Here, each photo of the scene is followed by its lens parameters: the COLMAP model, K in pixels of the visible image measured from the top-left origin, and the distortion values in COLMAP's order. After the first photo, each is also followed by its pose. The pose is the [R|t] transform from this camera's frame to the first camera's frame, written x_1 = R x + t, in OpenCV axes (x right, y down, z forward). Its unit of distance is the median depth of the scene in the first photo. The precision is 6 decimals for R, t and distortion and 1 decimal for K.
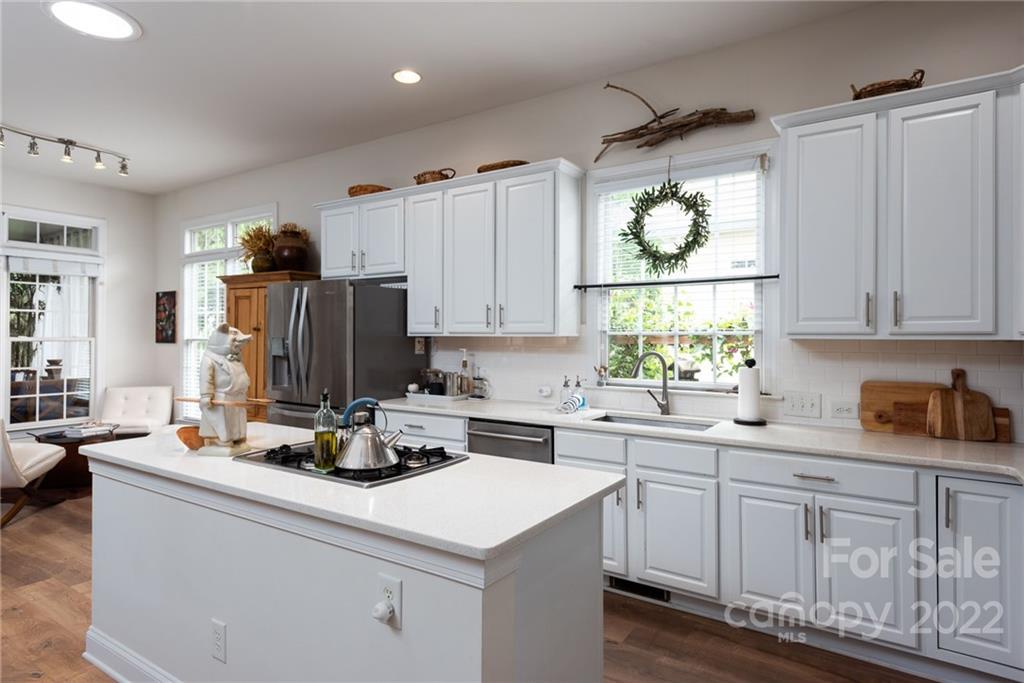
lens RADIAL K [[566.2, 0, 517.2], [0, 566.2, 337.7], [0, 0, 1]] dist [0.017740, 0.000318]
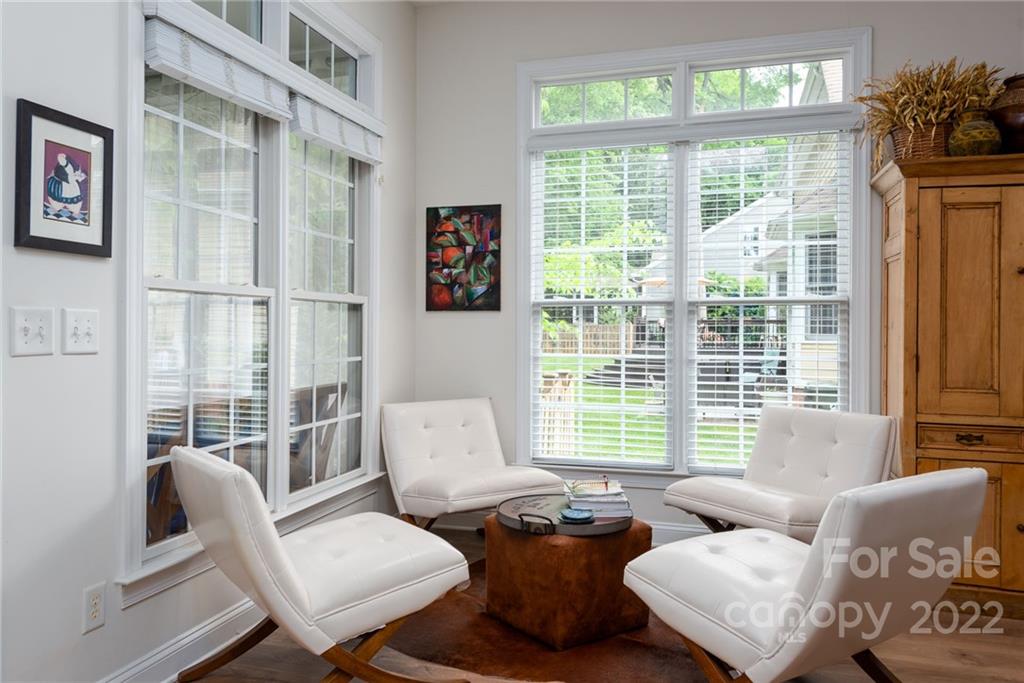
lens RADIAL K [[715.1, 0, 511.8], [0, 715.1, 333.6], [0, 0, 1]] dist [0.040837, 0.000106]
pose [[0.961782, 0.003164, 0.273798, -1.557744], [-0.006545, 0.999913, 0.011438, 0.045510], [-0.273738, -0.012793, 0.961719, 0.823759]]
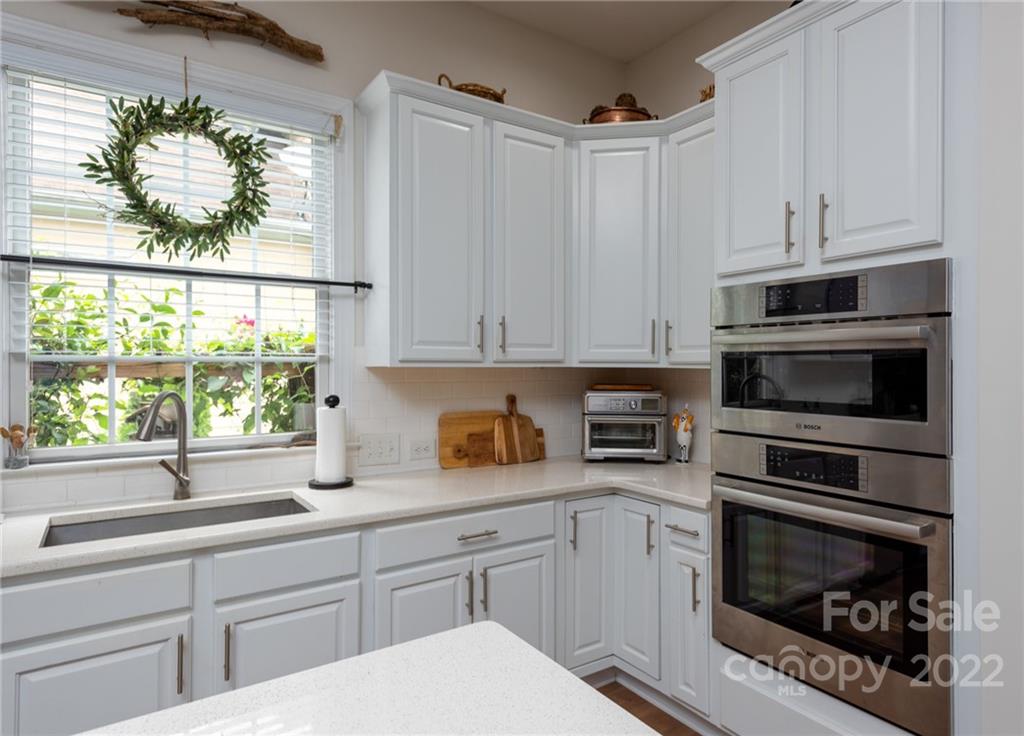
lens RADIAL K [[611.6, 0, 549.7], [0, 611.6, 369.1], [0, 0, 1]] dist [0.005318, -0.001470]
pose [[0.363988, -0.008950, 0.931361, -0.196702], [0.001942, 0.999959, 0.008850, -0.002045], [-0.931402, -0.001412, 0.363990, 0.440925]]
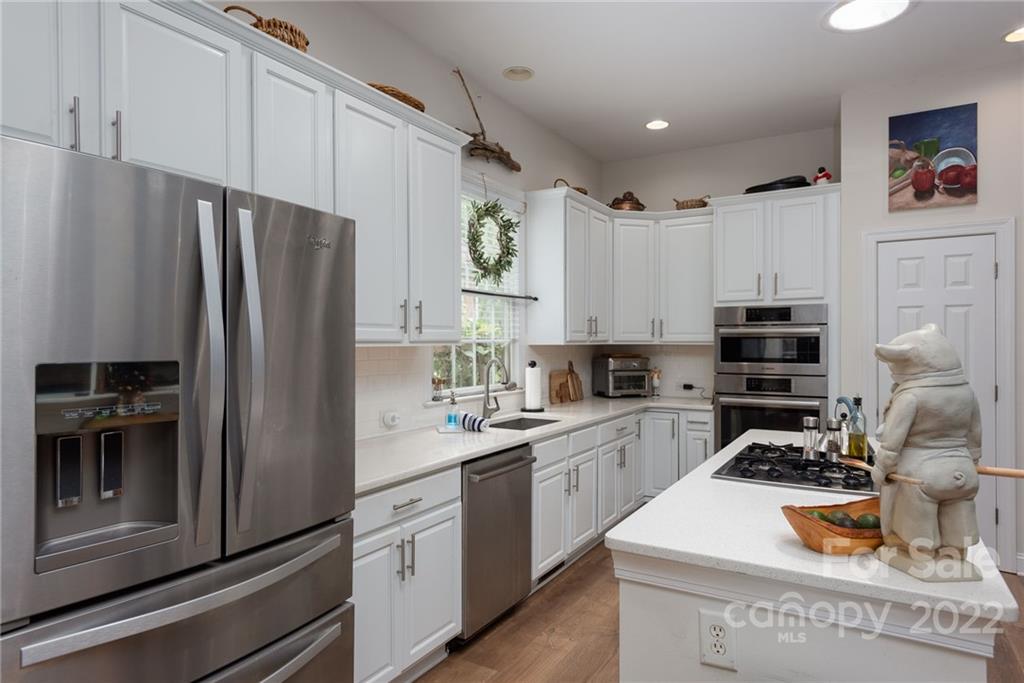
lens RADIAL K [[616.7, 0, 501.6], [0, 616.7, 341.1], [0, 0, 1]] dist [0.022948, -0.009856]
pose [[-0.036433, -0.003067, 0.999331, -0.932143], [0.005347, 0.999980, 0.003263, -0.011310], [-0.999322, 0.005462, -0.036416, 1.063291]]
